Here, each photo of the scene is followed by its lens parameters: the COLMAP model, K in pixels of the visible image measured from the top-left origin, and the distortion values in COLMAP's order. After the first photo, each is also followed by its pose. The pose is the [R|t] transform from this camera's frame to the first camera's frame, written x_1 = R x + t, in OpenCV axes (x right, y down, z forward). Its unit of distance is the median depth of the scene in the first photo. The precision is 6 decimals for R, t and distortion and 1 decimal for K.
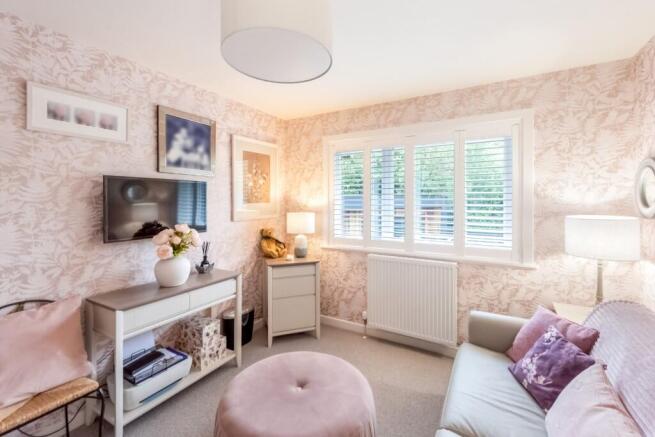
lens RADIAL K [[282.8, 0, 332.2], [0, 282.8, 200.4], [0, 0, 1]] dist [-0.000946, -0.003079]
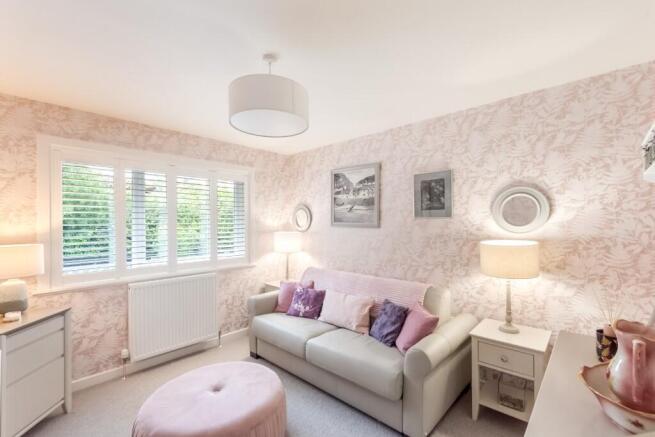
lens RADIAL K [[282.8, 0, 328.9], [0, 282.8, 221.5], [0, 0, 1]] dist [-0.000946, -0.003079]
pose [[0.216144, 0.002774, 0.976357, -0.631964], [0.002527, 0.999991, -0.003401, -0.007787], [-0.976358, 0.003202, 0.216135, 0.178491]]
